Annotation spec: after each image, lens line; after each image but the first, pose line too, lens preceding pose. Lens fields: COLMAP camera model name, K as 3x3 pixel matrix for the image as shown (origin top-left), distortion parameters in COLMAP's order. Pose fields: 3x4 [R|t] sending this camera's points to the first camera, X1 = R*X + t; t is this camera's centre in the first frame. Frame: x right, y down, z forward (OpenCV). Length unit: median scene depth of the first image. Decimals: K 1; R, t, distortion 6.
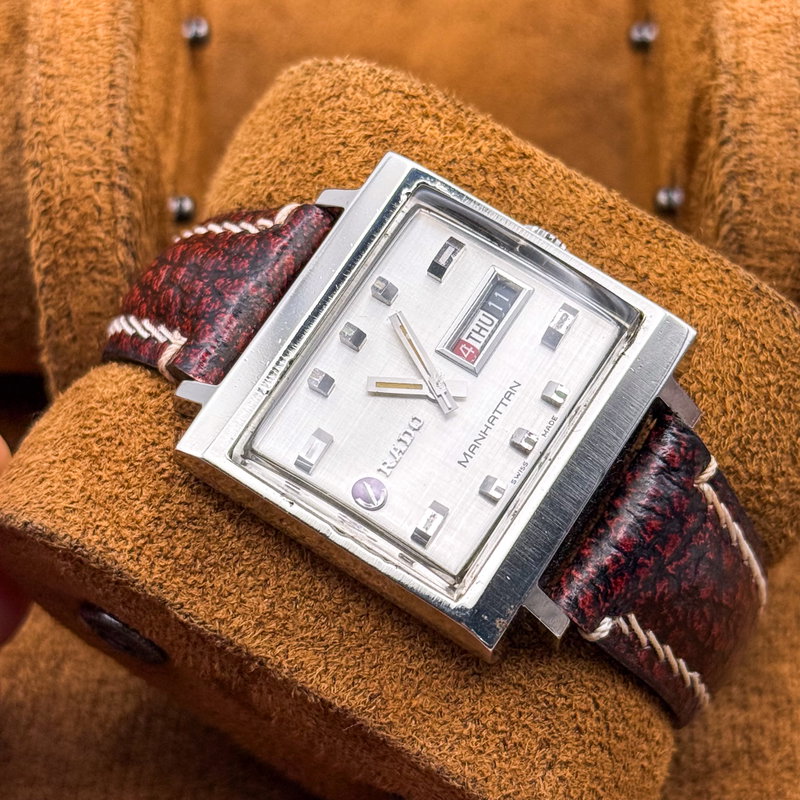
lens RADIAL K [[2123.7, 0, 400.0], [0, 2123.7, 400.0], [0, 0, 1]] dist [0.059136, 0.745754]
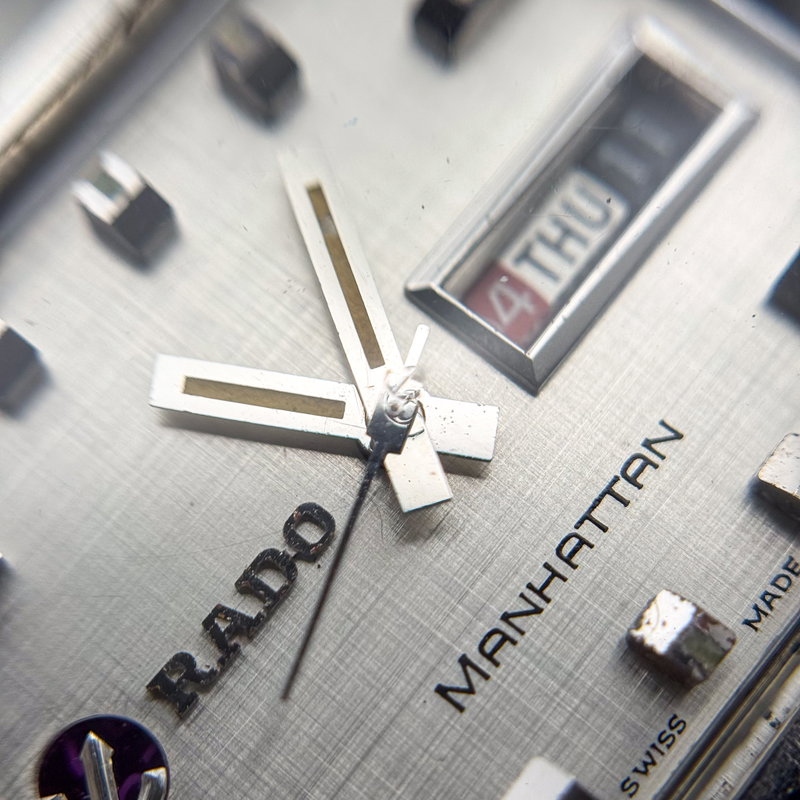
lens RADIAL K [[2022.1, 0, 400.0], [0, 2022.1, 400.0], [0, 0, 1]] dist [0.510298, -0.599446]
pose [[0.994253, 0.099653, -0.039119, 0.028617], [-0.098893, 0.994878, 0.020905, -0.014017], [0.041002, -0.016917, 0.999016, 0.715350]]
